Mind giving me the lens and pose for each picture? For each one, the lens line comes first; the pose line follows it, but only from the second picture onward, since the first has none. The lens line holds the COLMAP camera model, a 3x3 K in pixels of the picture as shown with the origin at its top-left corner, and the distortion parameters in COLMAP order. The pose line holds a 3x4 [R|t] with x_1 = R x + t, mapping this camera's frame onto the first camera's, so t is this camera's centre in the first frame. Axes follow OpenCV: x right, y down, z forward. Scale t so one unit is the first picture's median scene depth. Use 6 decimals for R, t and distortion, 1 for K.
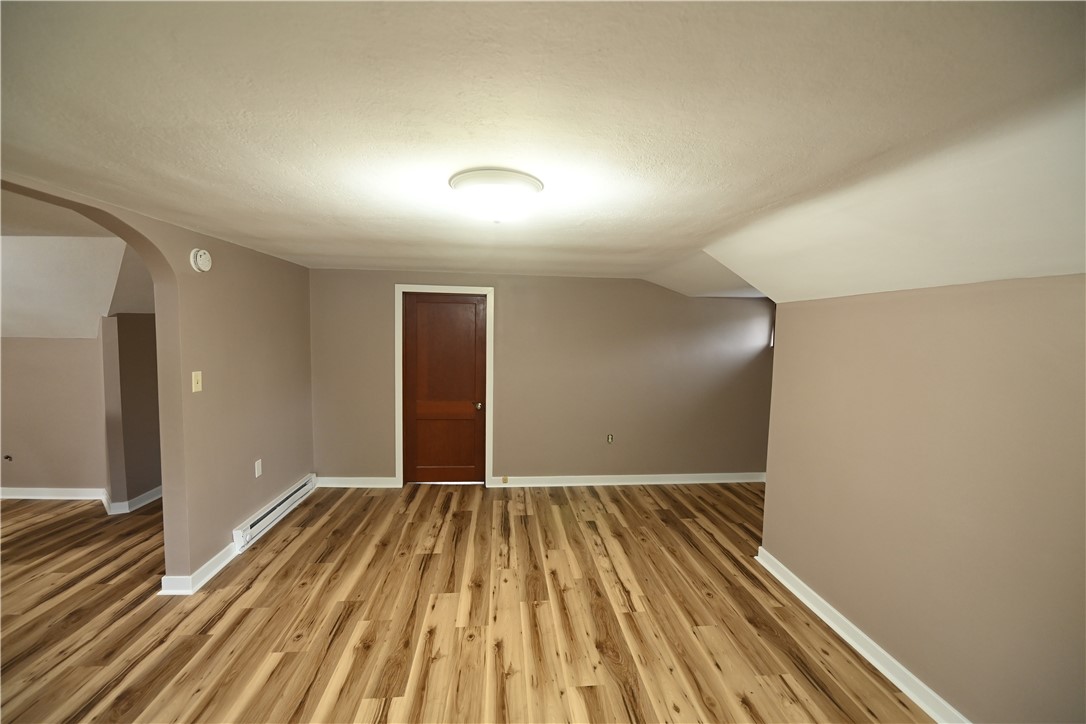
lens RADIAL K [[433.6, 0, 539.0], [0, 433.6, 364.6], [0, 0, 1]] dist [-0.014529, -0.002126]
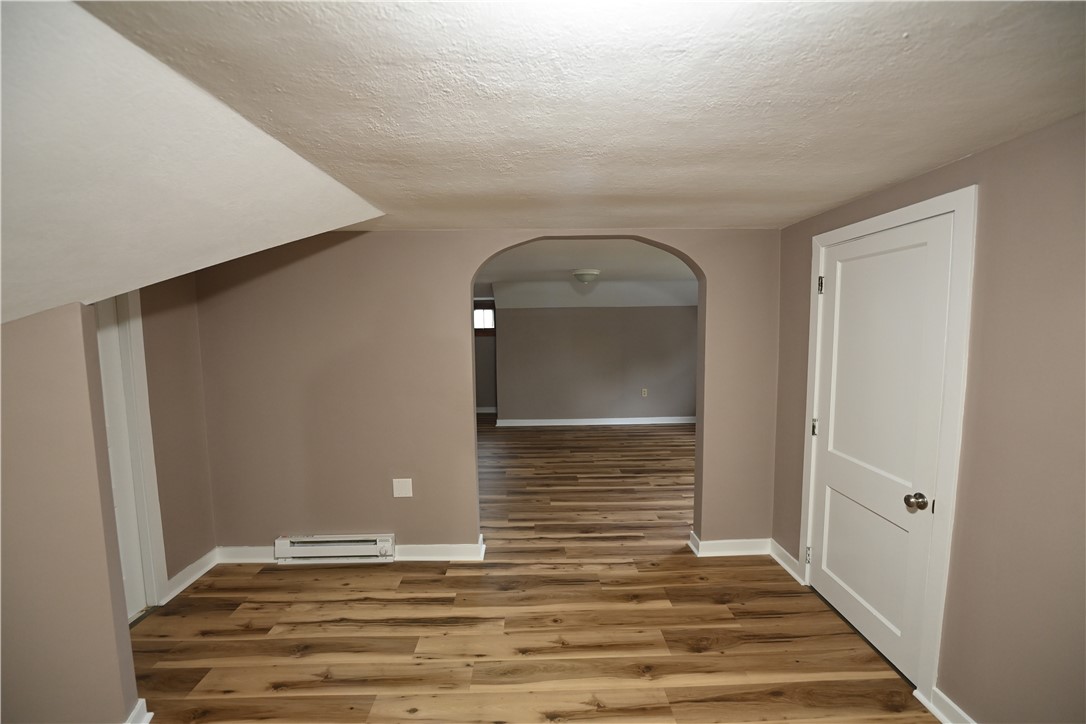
lens RADIAL K [[433.6, 0, 538.5], [0, 433.6, 360.9], [0, 0, 1]] dist [-0.014529, -0.002126]
pose [[0.071793, -0.104842, 0.991894, -1.876784], [0.091239, 0.990981, 0.098142, -0.079523], [-0.993238, 0.083454, 0.080712, 0.683254]]
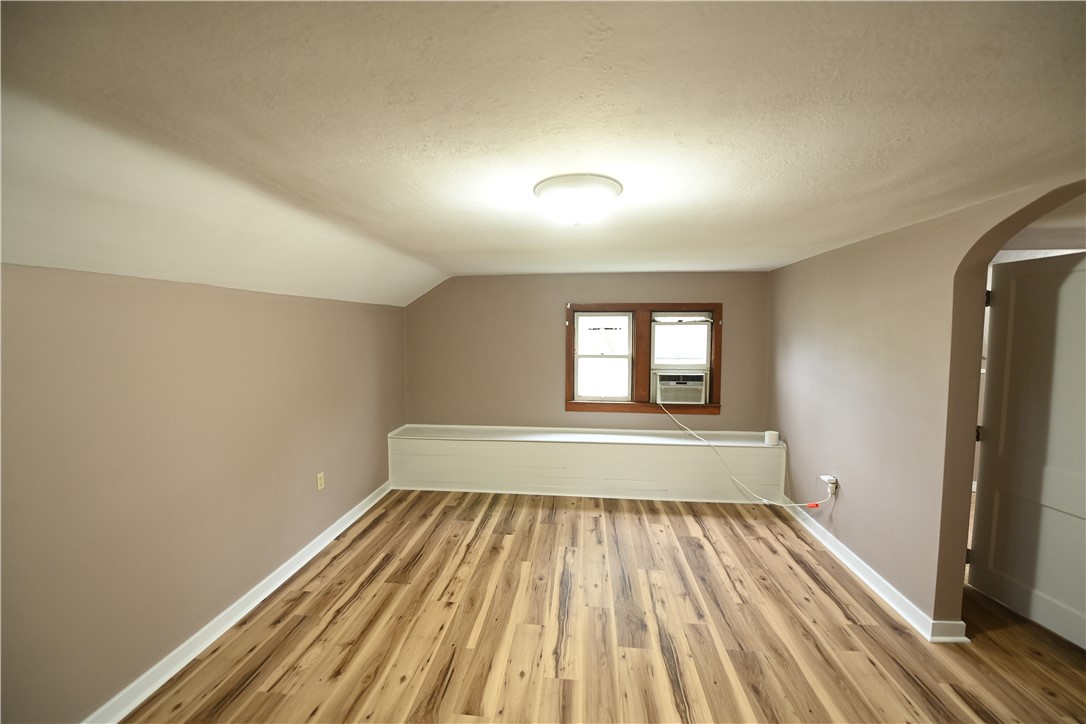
lens RADIAL K [[433.6, 0, 537.8], [0, 433.6, 361.3], [0, 0, 1]] dist [-0.014529, -0.002126]
pose [[-0.980614, -0.029960, 0.193647, -0.132975], [0.000298, 0.988013, 0.154368, -0.100446], [-0.195950, 0.151433, -0.968851, 1.278948]]
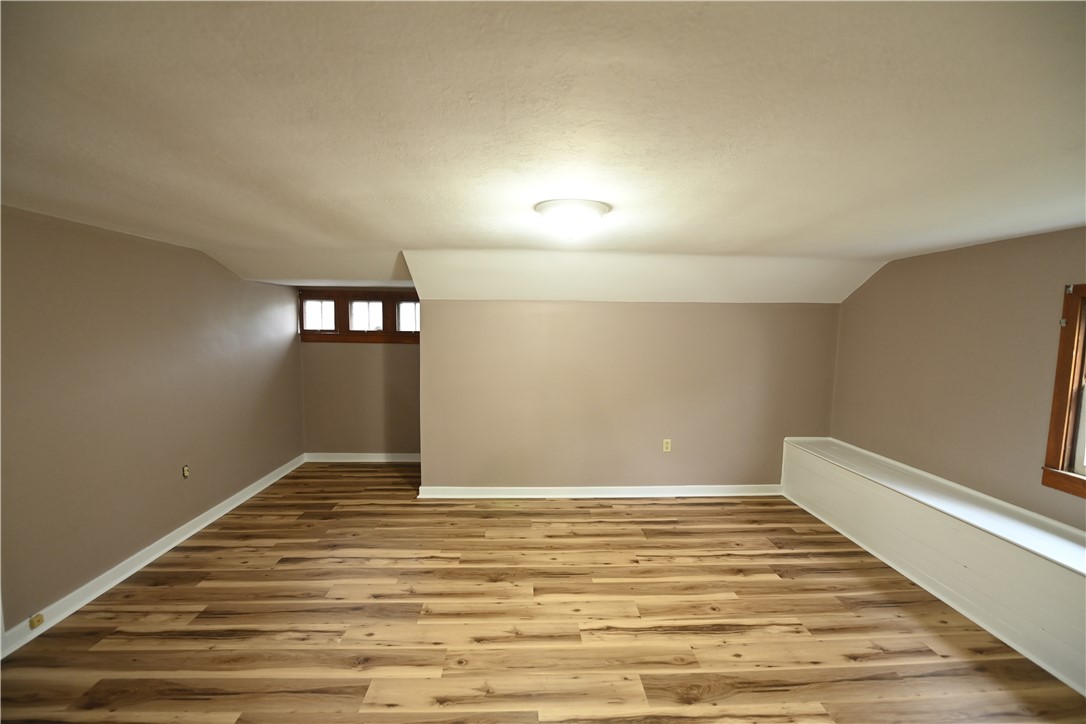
lens RADIAL K [[433.6, 0, 538.2], [0, 433.6, 358.5], [0, 0, 1]] dist [-0.014529, -0.002126]
pose [[0.051073, -0.094960, 0.994170, -0.844116], [0.068526, 0.993456, 0.091371, -0.066152], [-0.996341, 0.063460, 0.057246, 0.634129]]
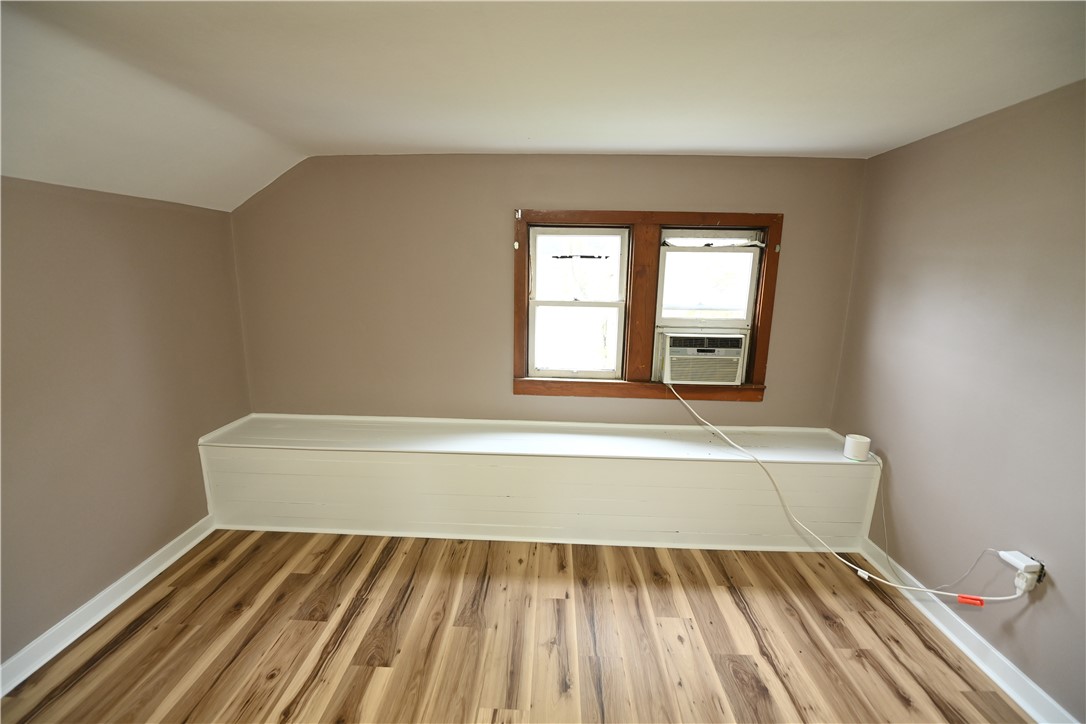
lens RADIAL K [[433.6, 0, 540.9], [0, 433.6, 359.7], [0, 0, 1]] dist [-0.014529, -0.002126]
pose [[-0.991882, -0.055331, 0.114494, -0.093556], [-0.021226, 0.959783, 0.279938, -0.012924], [-0.125379, 0.275235, -0.953166, 0.586937]]
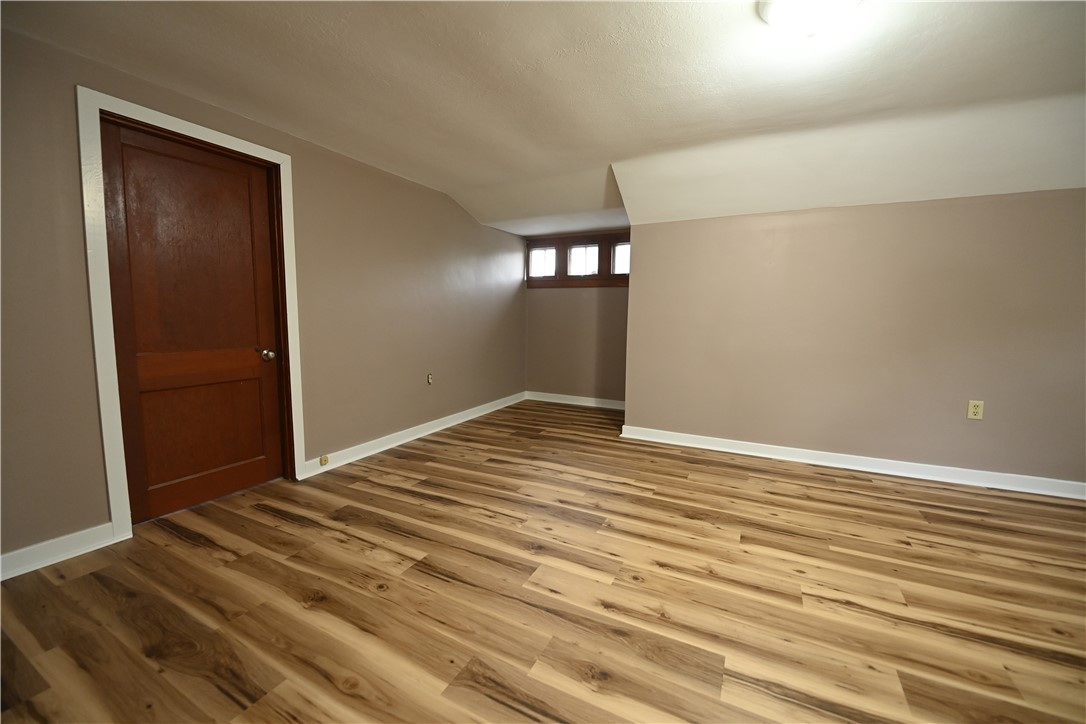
lens RADIAL K [[433.6, 0, 538.6], [0, 433.6, 356.4], [0, 0, 1]] dist [-0.014529, -0.002126]
pose [[0.539899, -0.096768, 0.836149, -0.738484], [0.067810, 0.995141, 0.071384, 0.139818], [-0.838994, 0.018159, 0.543837, 0.610158]]
